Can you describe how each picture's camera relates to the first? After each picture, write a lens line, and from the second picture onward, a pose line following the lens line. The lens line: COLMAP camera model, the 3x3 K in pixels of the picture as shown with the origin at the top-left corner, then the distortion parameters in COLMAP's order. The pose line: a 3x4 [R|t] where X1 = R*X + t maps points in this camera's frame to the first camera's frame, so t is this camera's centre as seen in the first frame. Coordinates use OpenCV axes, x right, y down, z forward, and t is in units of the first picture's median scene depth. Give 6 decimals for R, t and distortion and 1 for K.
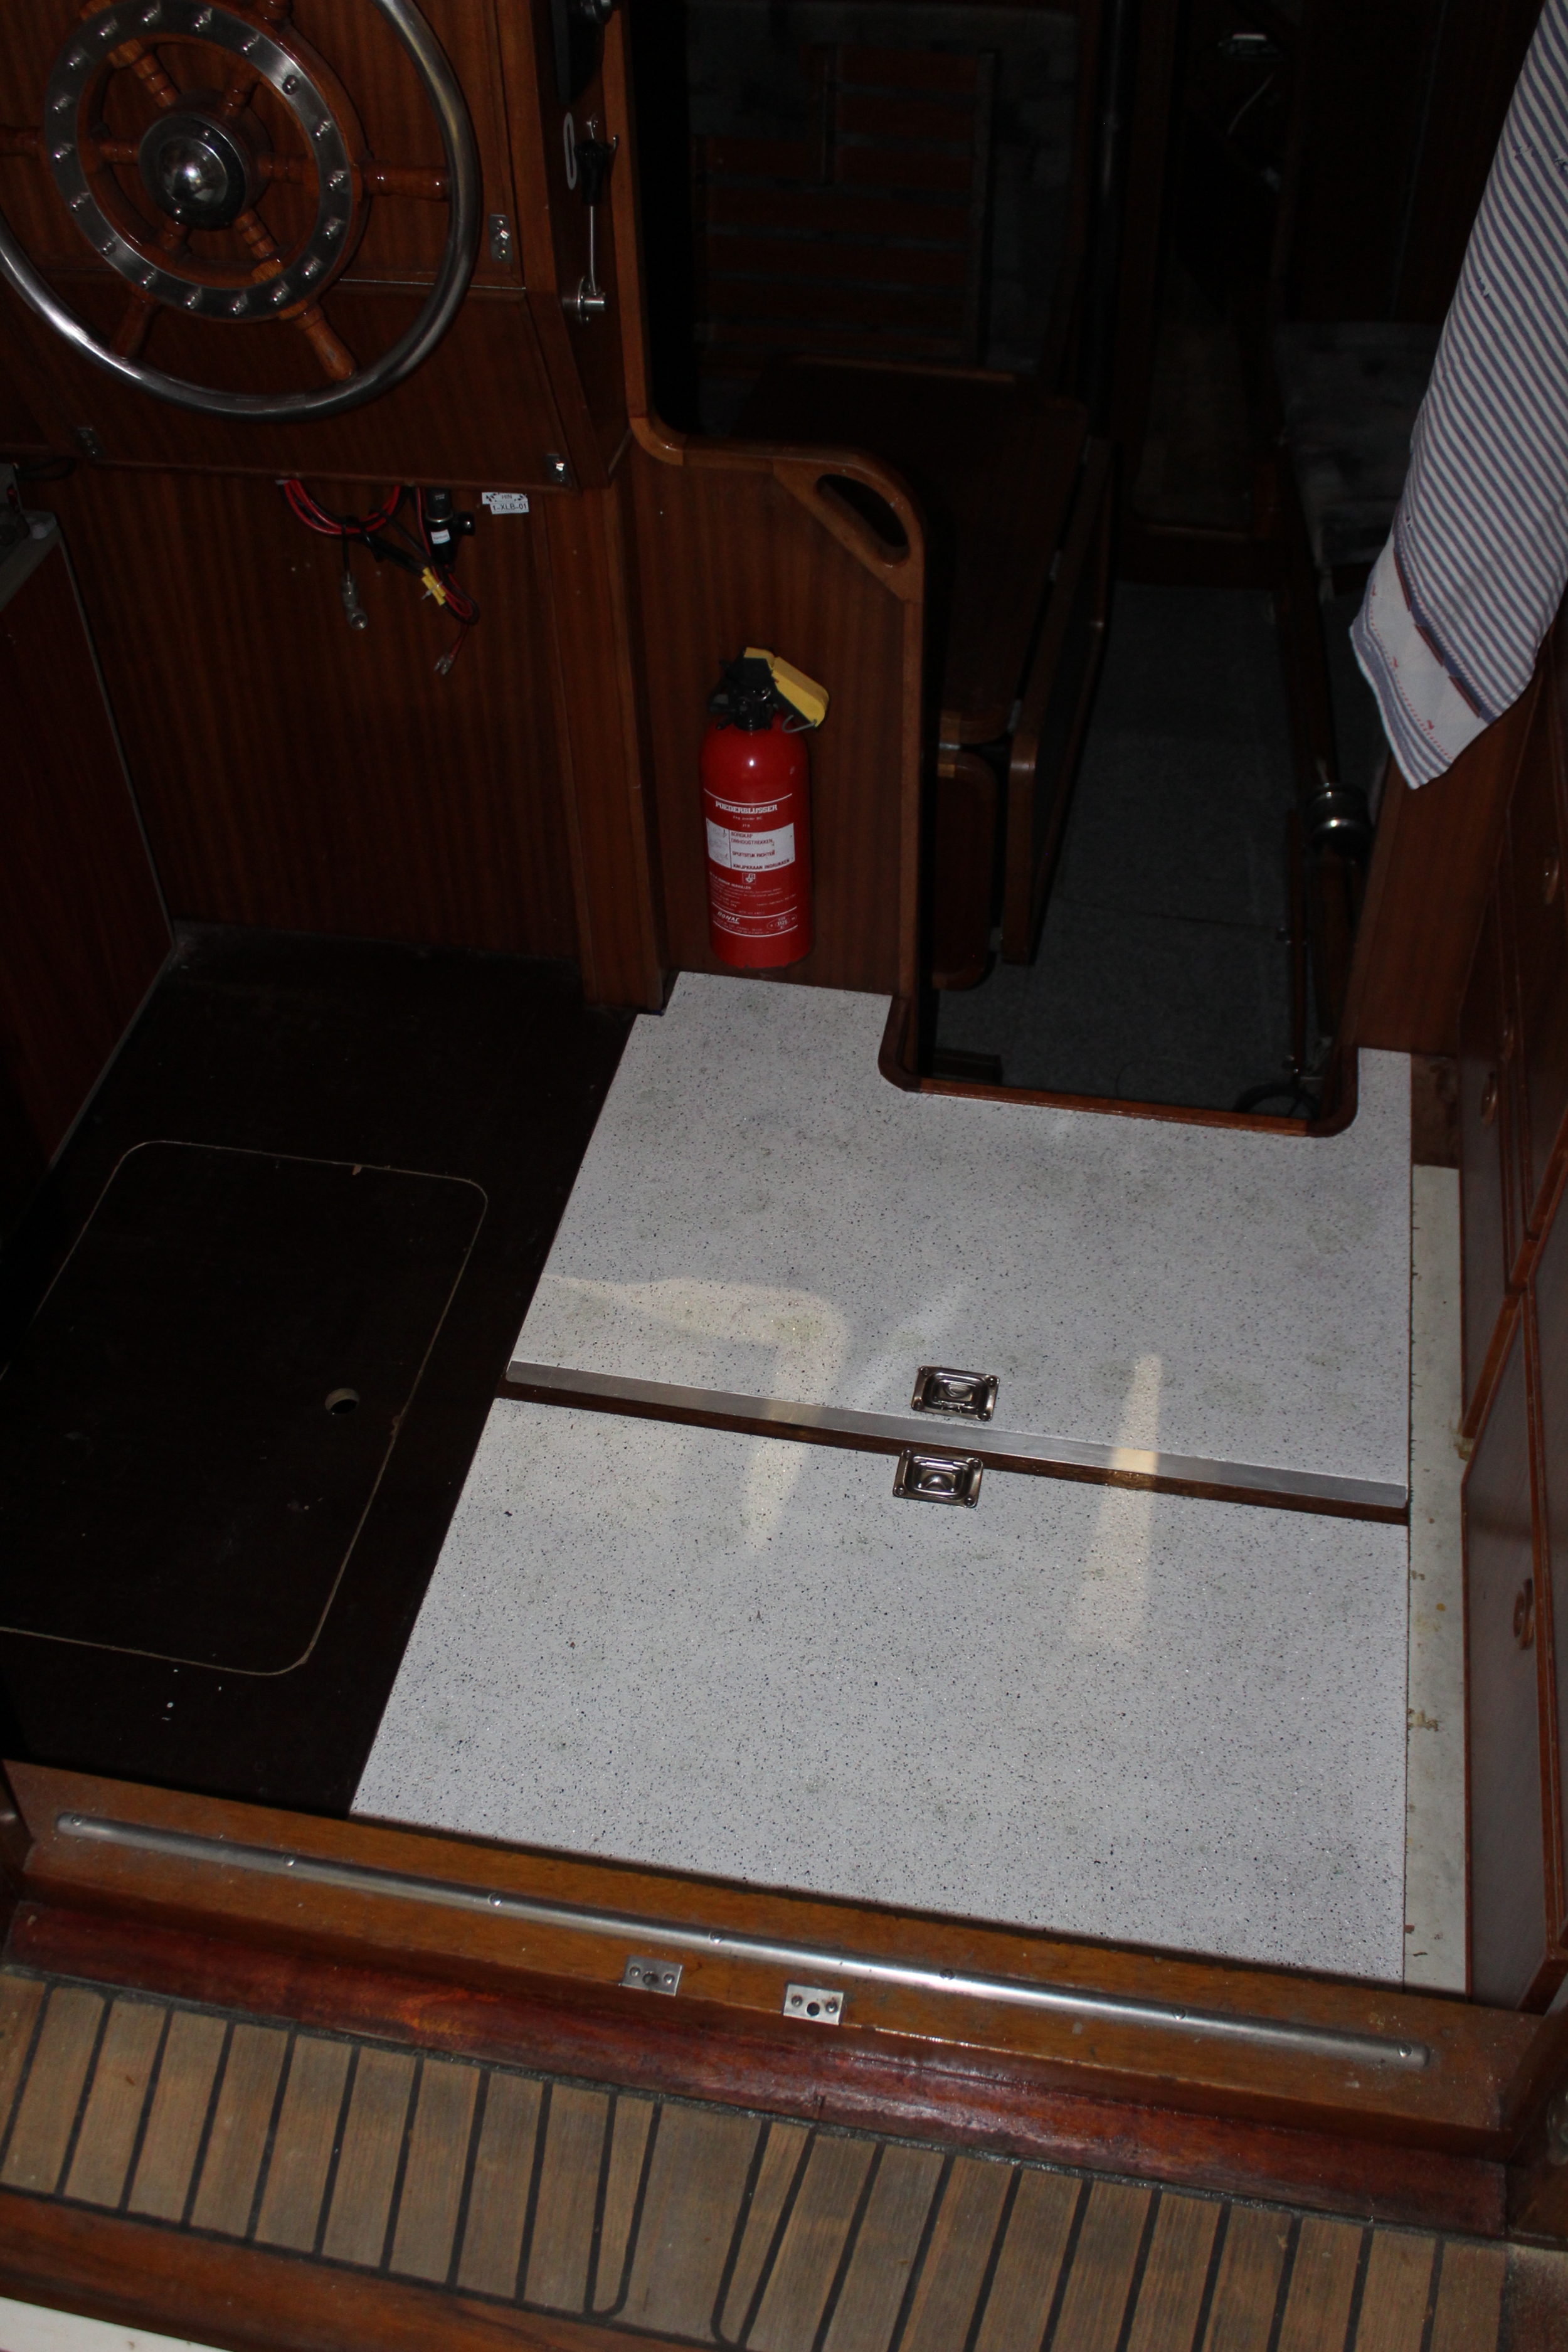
lens RADIAL K [[2243.3, 0, 771.5], [0, 2243.3, 1174.9], [0, 0, 1]] dist [-0.142253, 0.149200]
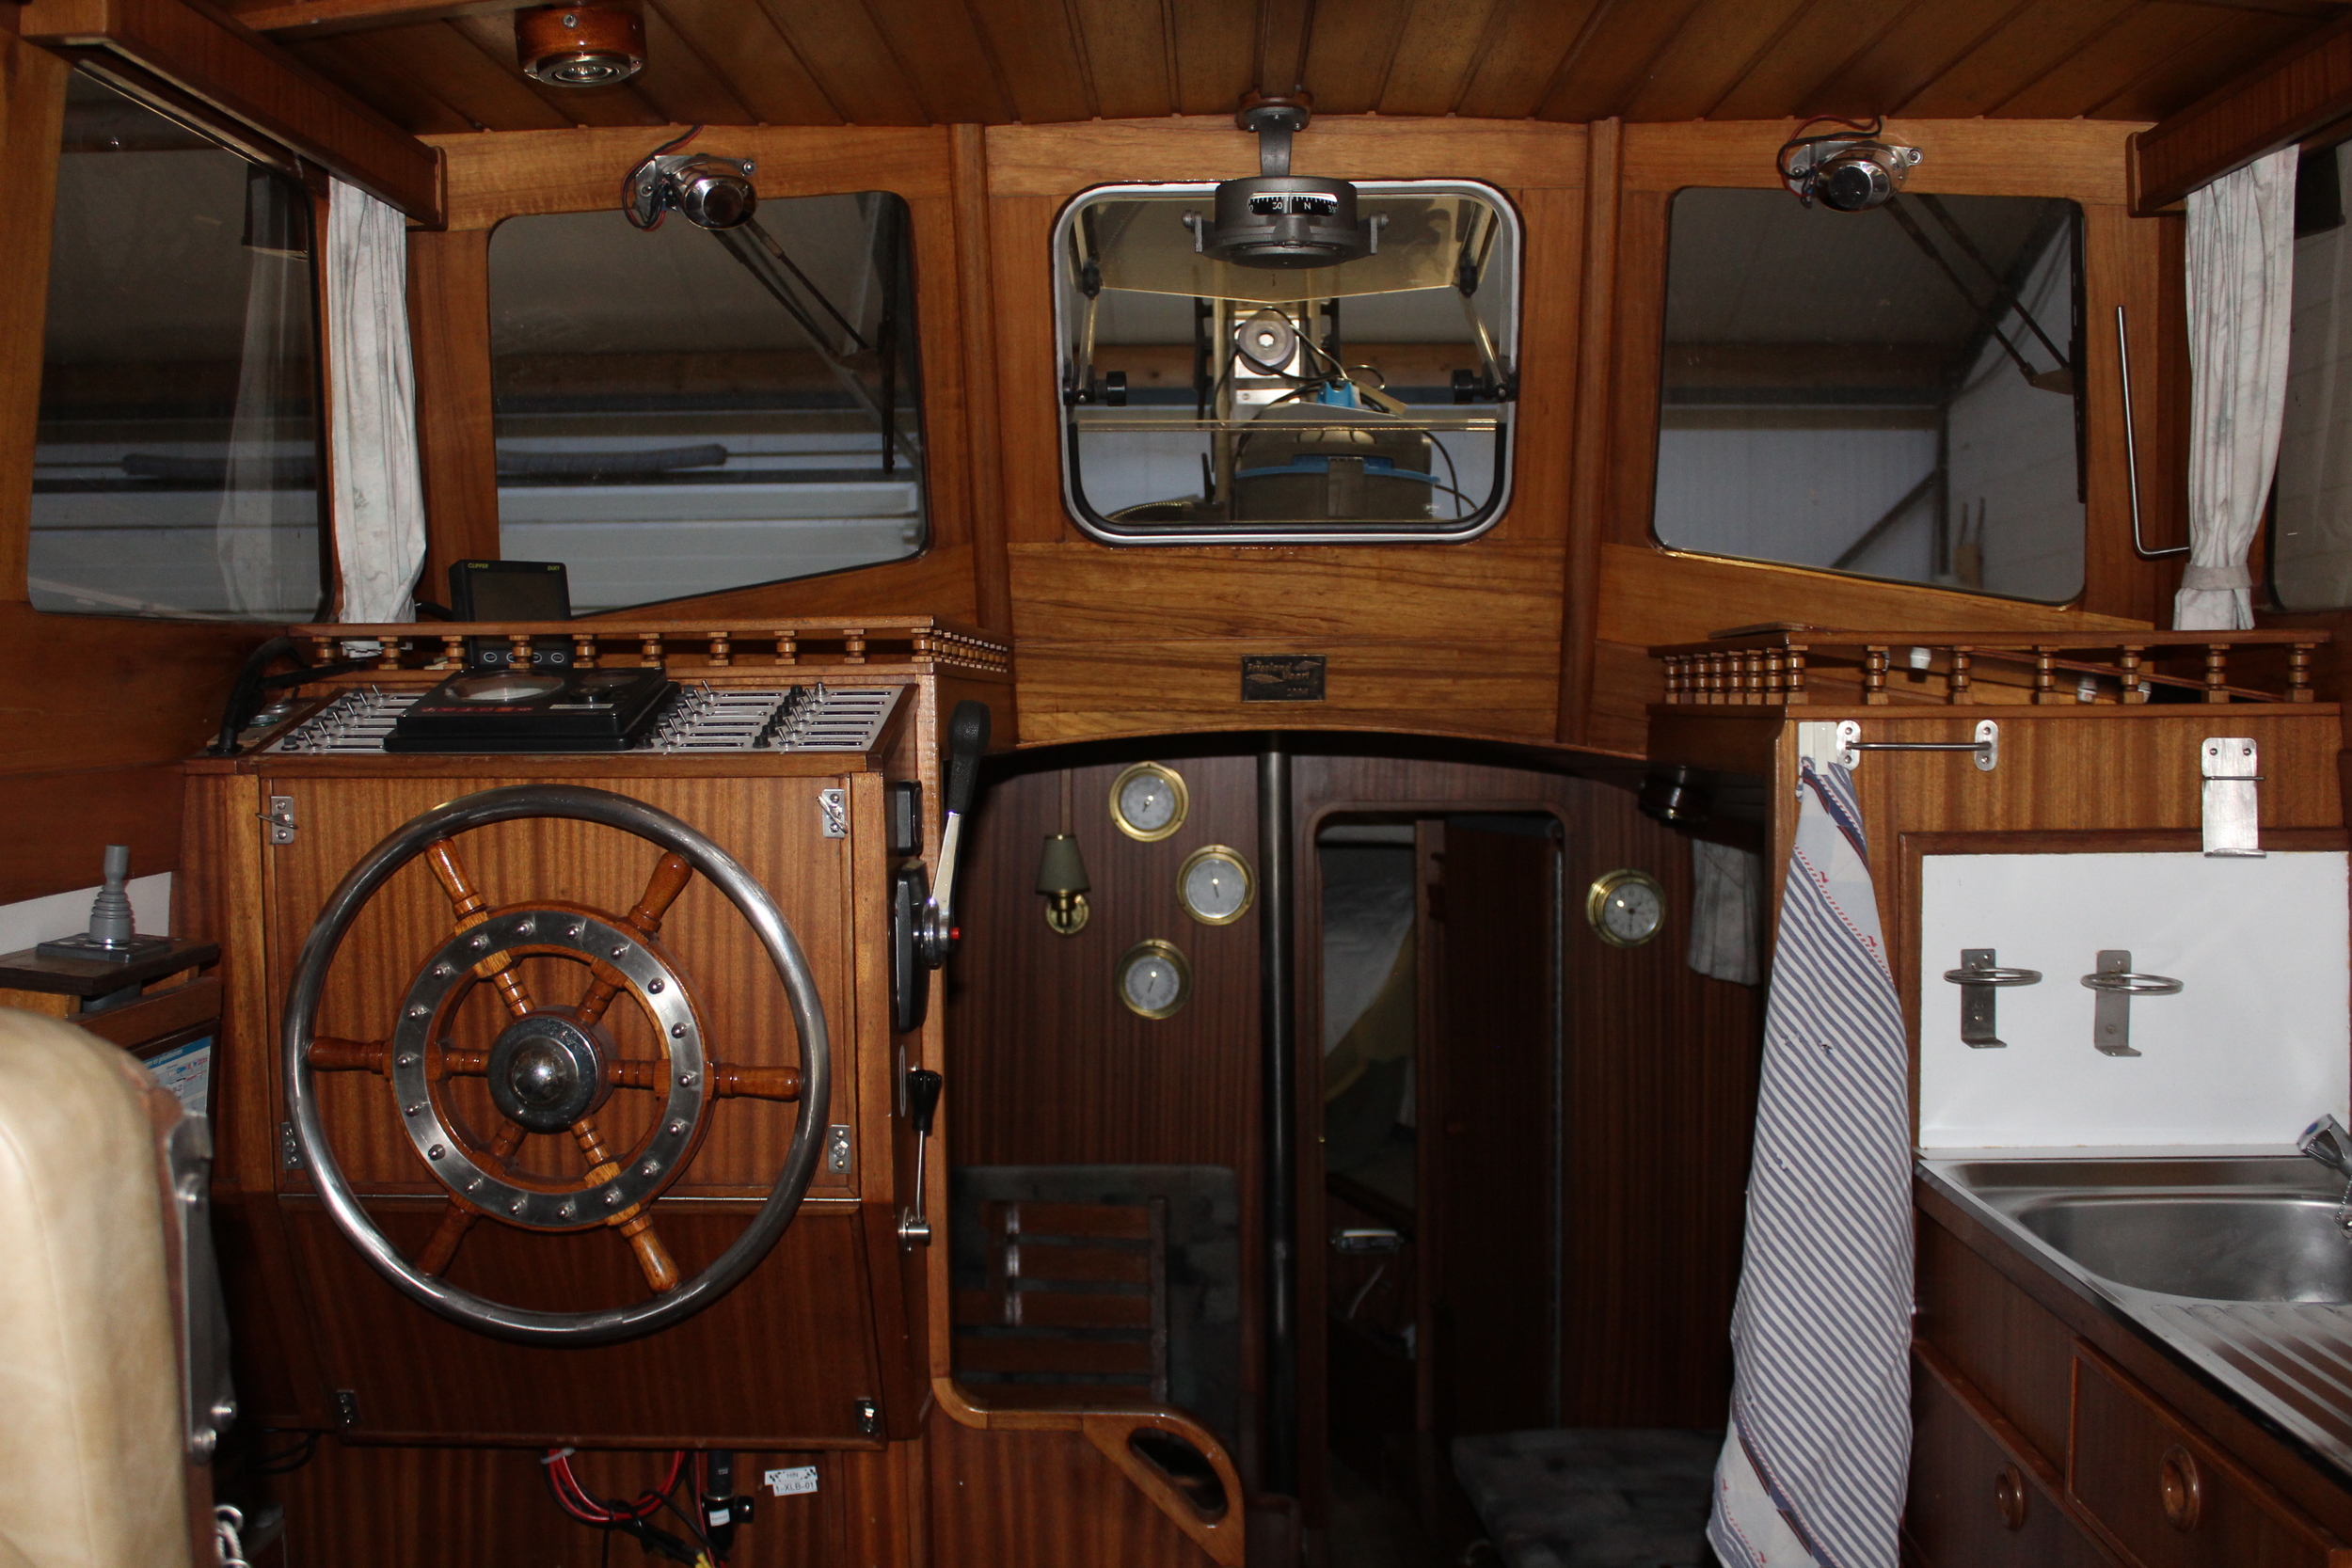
lens RADIAL K [[2243.1, 0, 1165.6], [0, 2243.1, 773.5], [0, 0, 1]] dist [-0.142253, 0.149200]
pose [[0.988223, 0.007294, 0.152849, -0.113359], [0.099250, 0.729716, -0.676508, 0.128911], [-0.116471, 0.683711, 0.720398, 0.112573]]
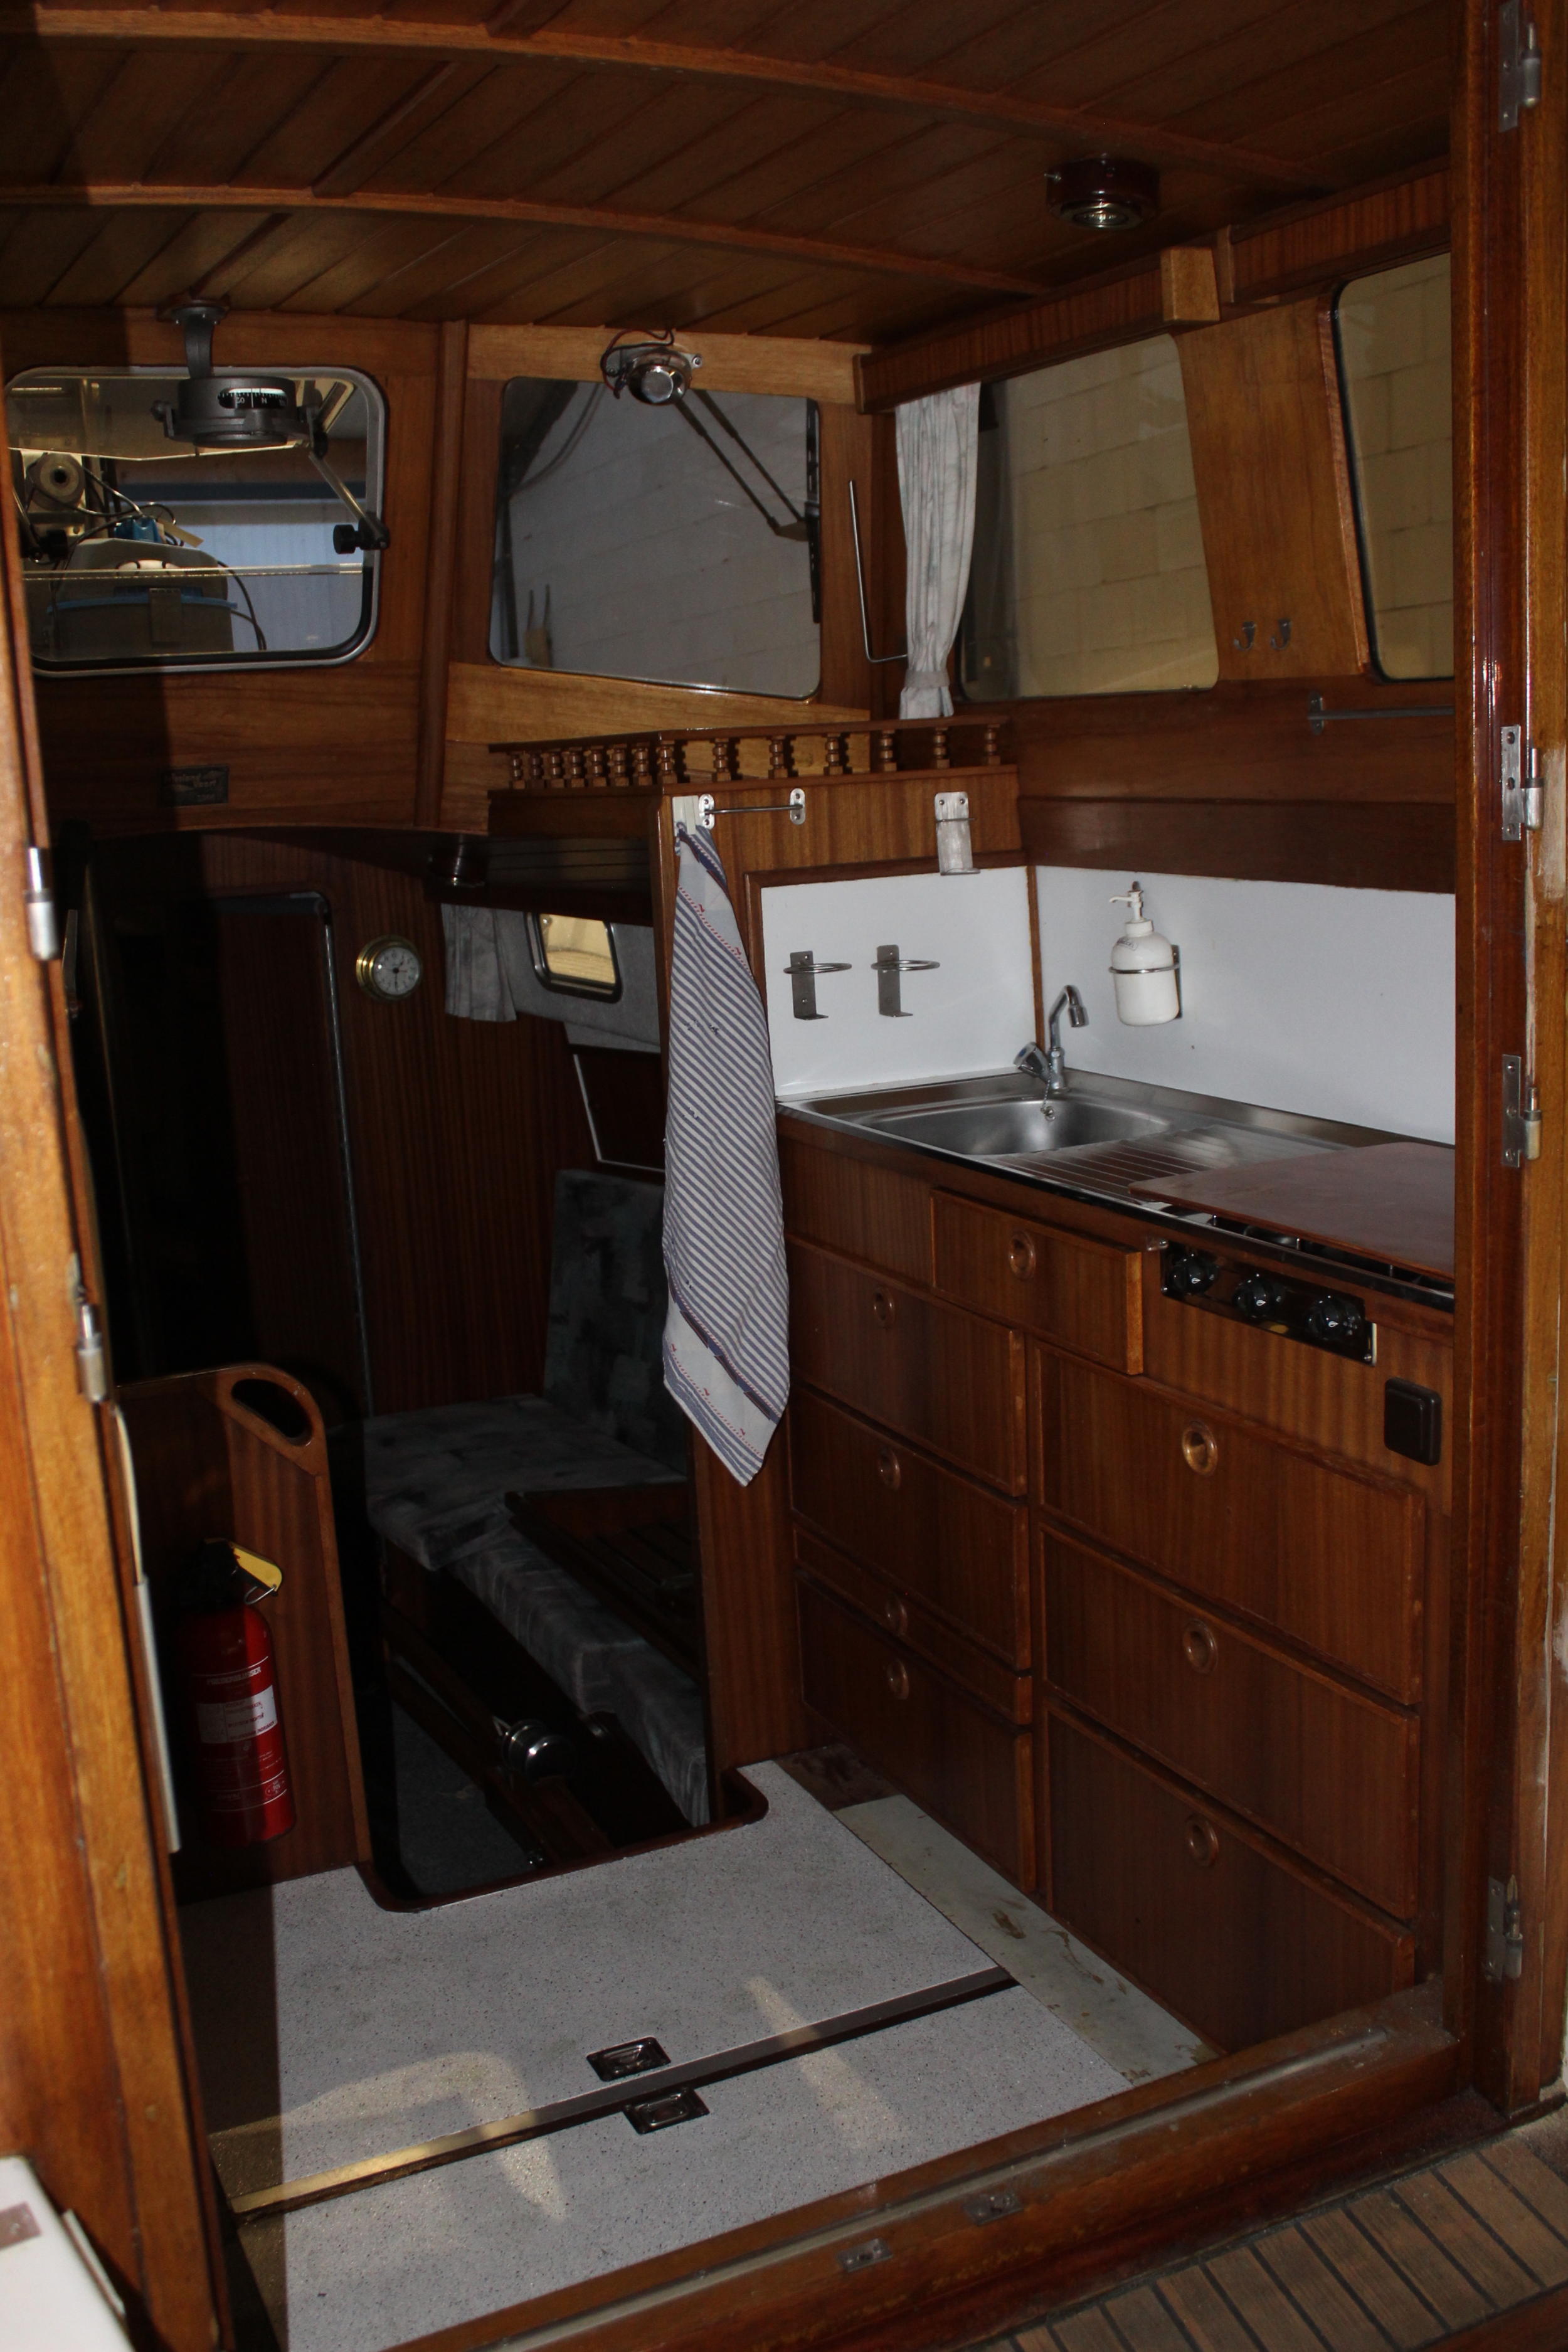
lens RADIAL K [[2243.3, 0, 771.5], [0, 2243.3, 1174.9], [0, 0, 1]] dist [-0.142253, 0.149200]
pose [[0.805348, -0.134058, 0.577445, -0.438695], [0.444775, 0.780625, -0.439089, 0.271167], [-0.391905, 0.610453, 0.688301, -0.038906]]
